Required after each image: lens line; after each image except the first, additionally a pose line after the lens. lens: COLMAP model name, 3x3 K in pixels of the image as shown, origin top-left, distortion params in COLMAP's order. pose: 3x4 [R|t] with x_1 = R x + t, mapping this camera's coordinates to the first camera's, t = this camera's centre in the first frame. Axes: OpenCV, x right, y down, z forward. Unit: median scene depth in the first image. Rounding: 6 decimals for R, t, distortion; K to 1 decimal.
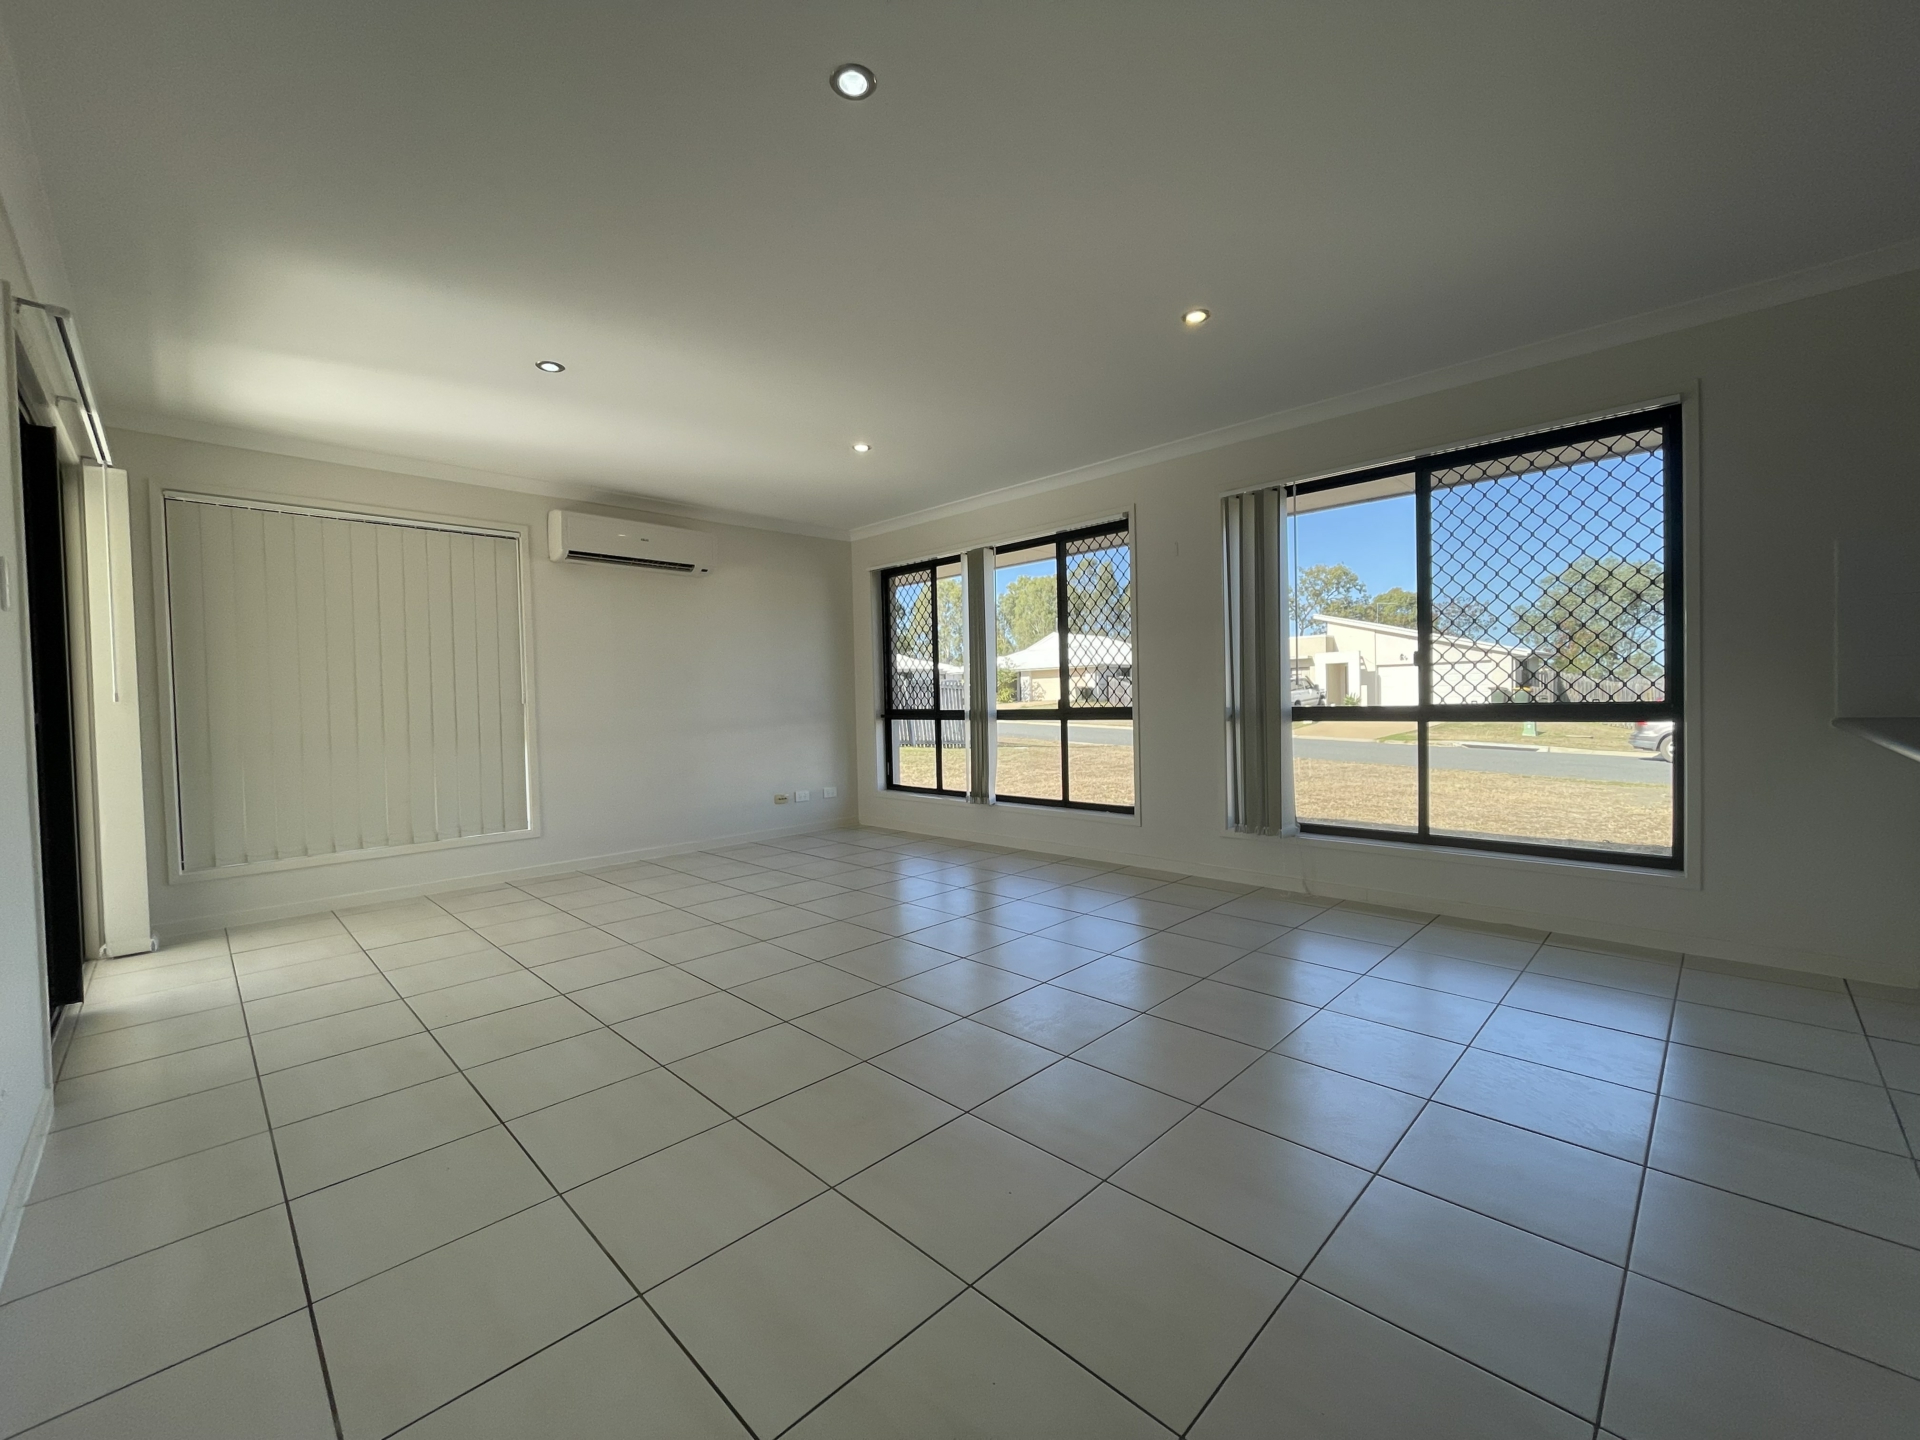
lens RADIAL K [[773.7, 0, 960.6], [0, 773.7, 715.4], [0, 0, 1]] dist [-0.002769, -0.000562]
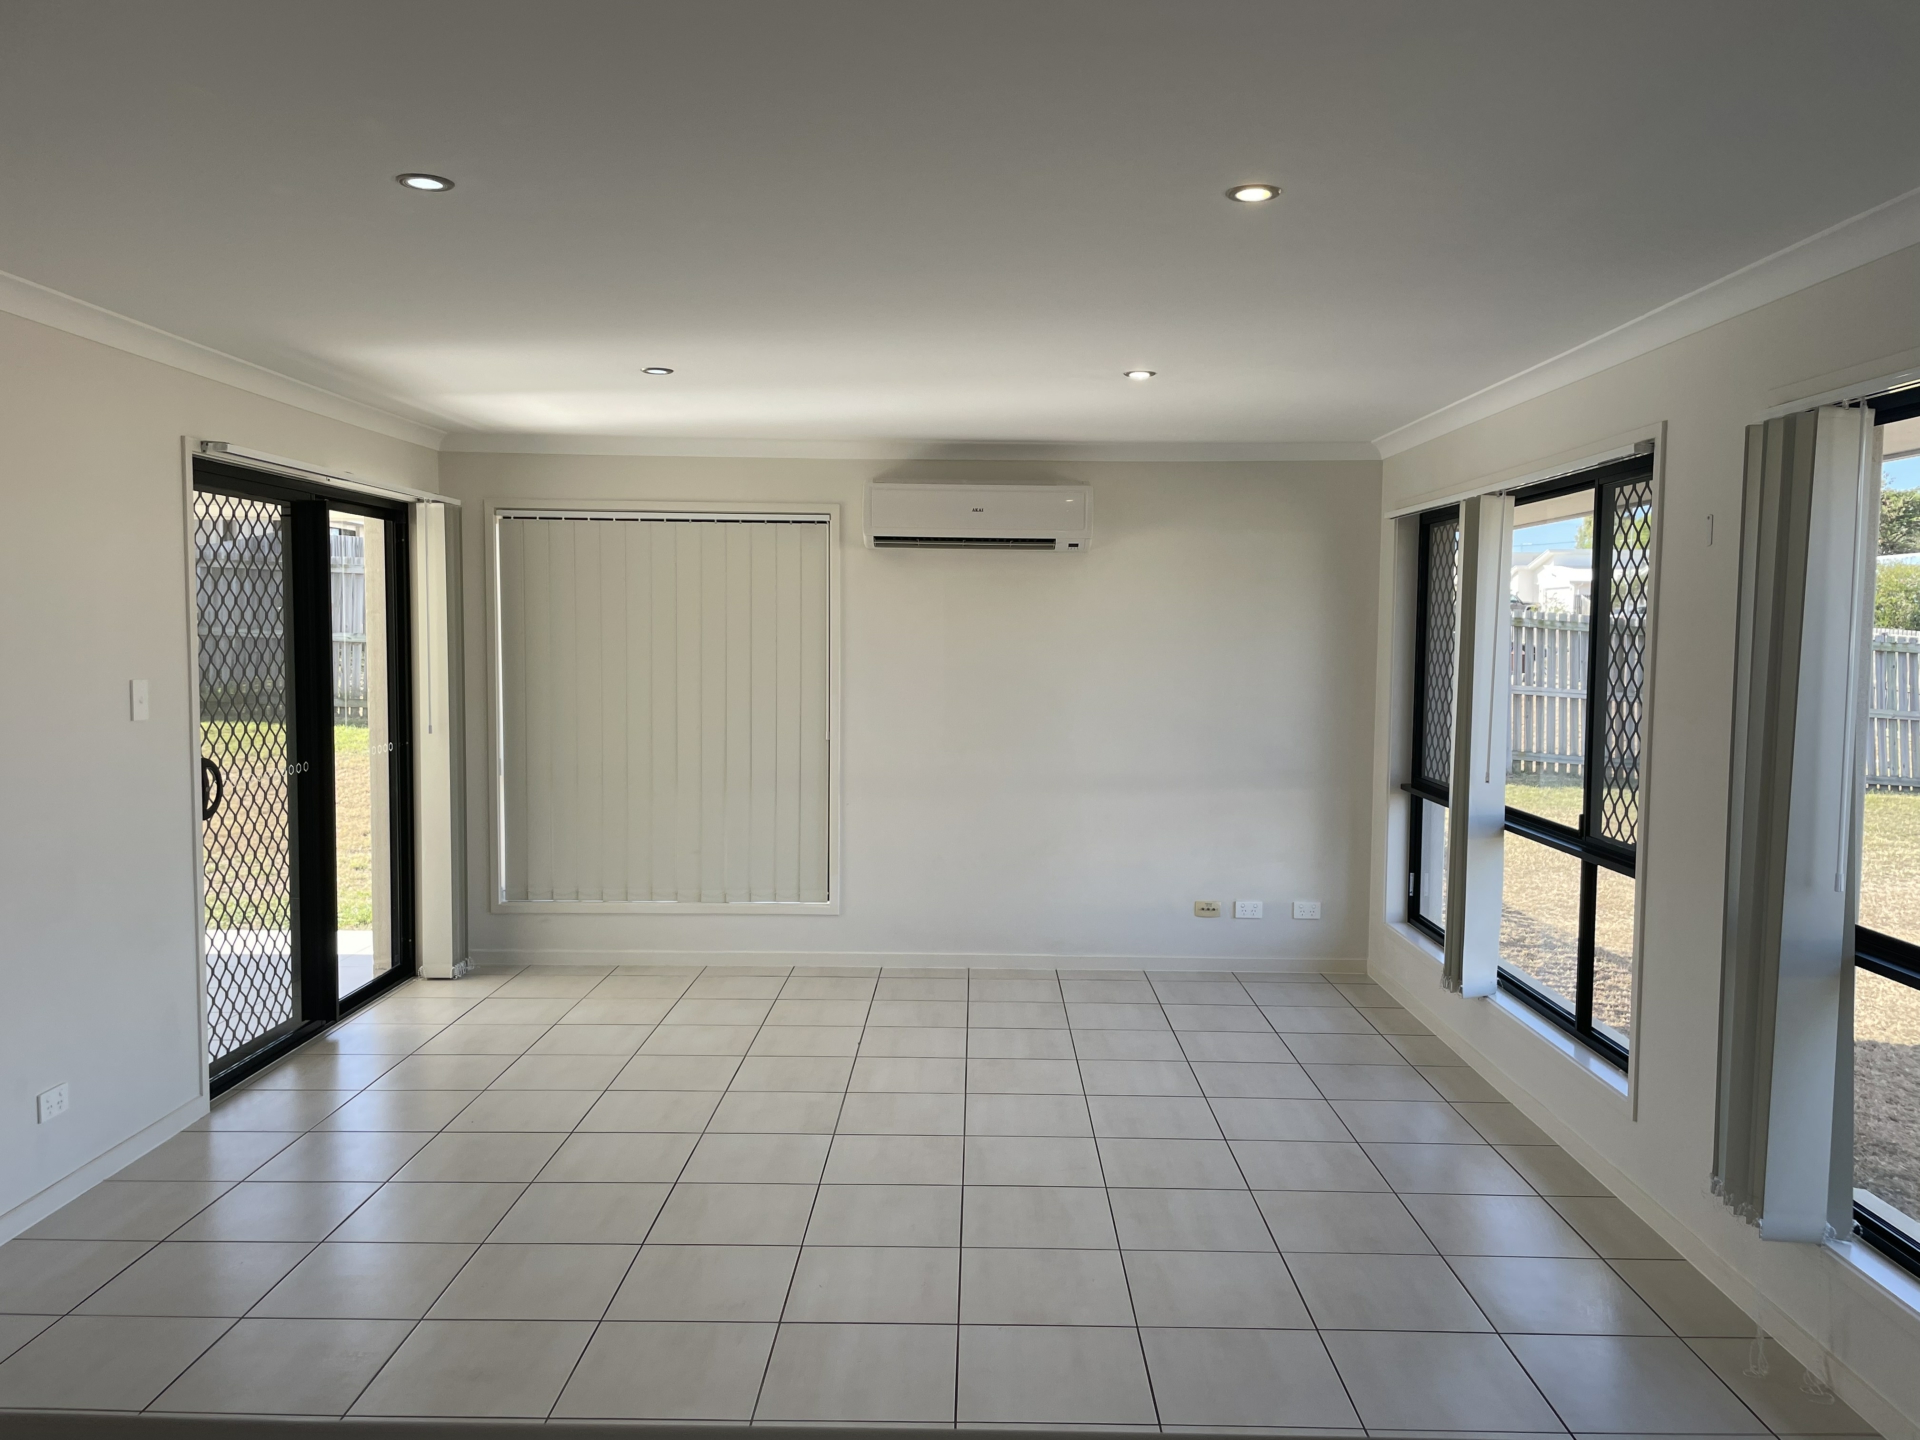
lens RADIAL K [[1429.3, 0, 965.4], [0, 1429.3, 722.8], [0, 0, 1]] dist [0.120571, -0.162174]
pose [[0.704237, 0.075582, -0.705930, 0.527205], [-0.042764, 0.997028, 0.064087, -0.127640], [0.708676, -0.014944, 0.705376, 0.098506]]
